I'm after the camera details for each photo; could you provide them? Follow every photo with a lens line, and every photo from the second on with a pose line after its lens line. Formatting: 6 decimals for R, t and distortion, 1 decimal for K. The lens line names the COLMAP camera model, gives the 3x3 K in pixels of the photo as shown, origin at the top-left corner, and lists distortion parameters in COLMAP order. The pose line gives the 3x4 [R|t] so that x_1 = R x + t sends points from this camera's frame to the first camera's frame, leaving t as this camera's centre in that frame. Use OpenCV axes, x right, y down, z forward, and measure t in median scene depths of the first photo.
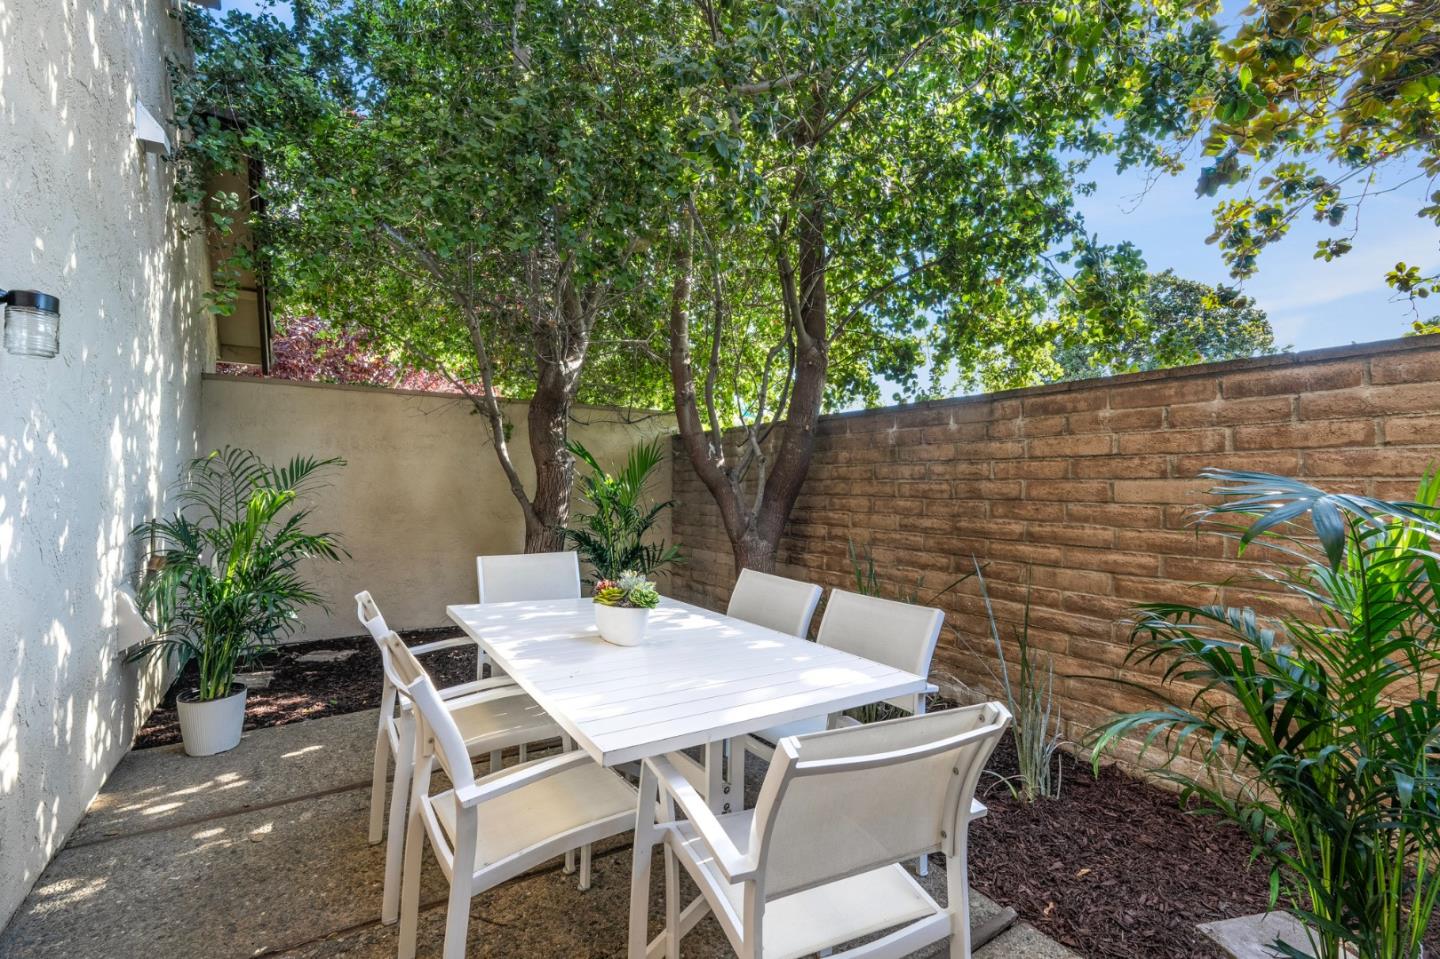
lens RADIAL K [[642.1, 0, 725.0], [0, 642.1, 487.6], [0, 0, 1]] dist [-0.004680, -0.000024]
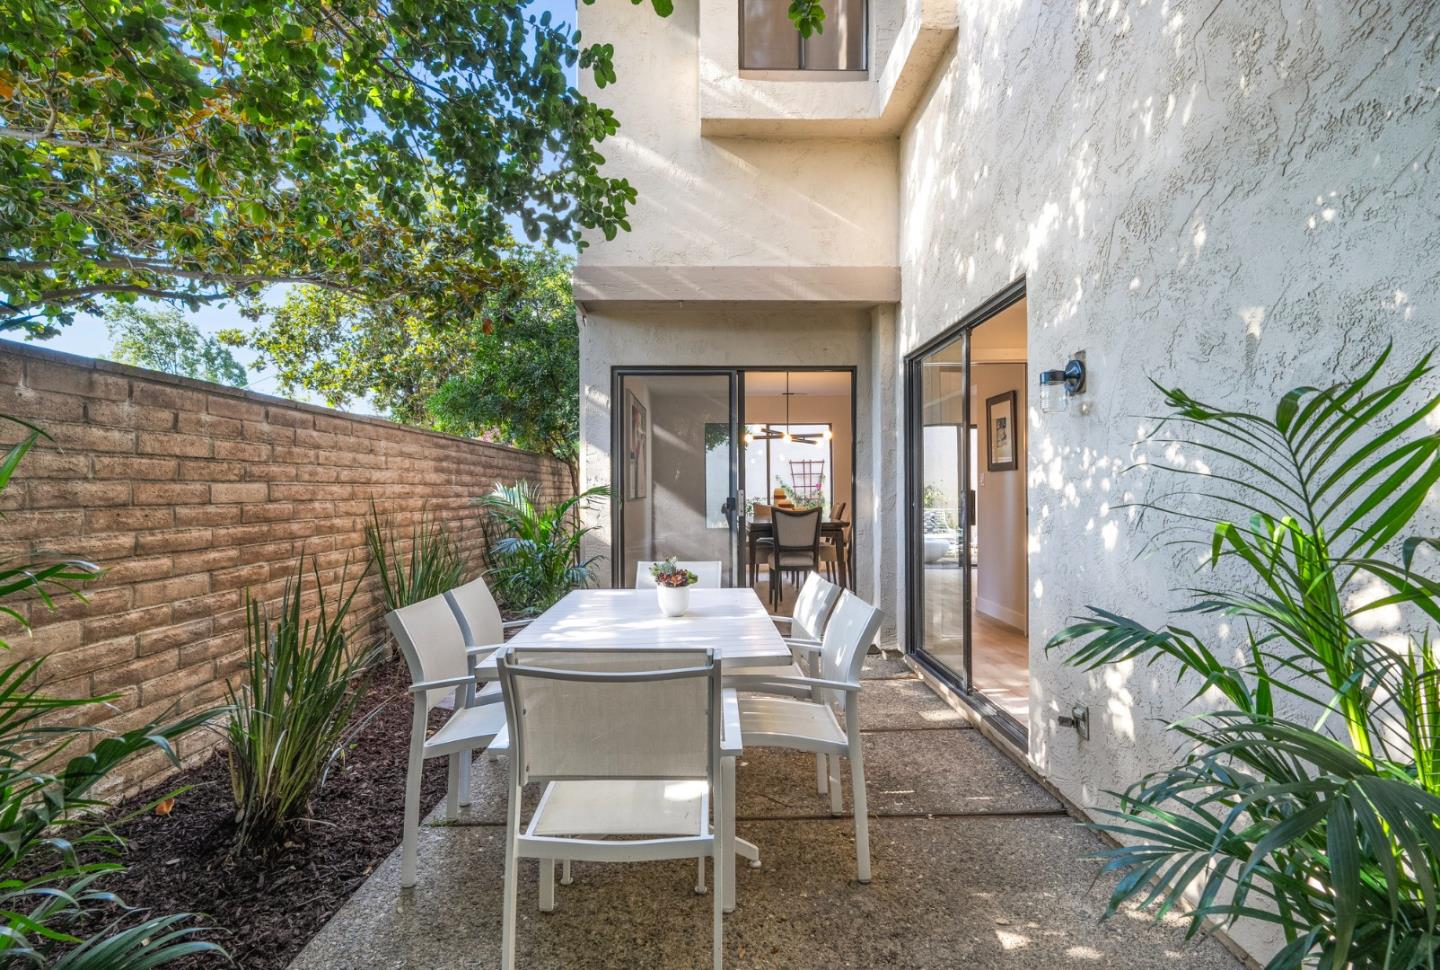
lens RADIAL K [[661.6, 0, 724.2], [0, 661.6, 498.7], [0, 0, 1]] dist [0.000695, -0.000008]
pose [[-0.844400, -0.016727, 0.535453, -0.651223], [-0.007983, 0.999794, 0.018644, -0.011646], [-0.535654, 0.011469, -0.844359, 1.391970]]
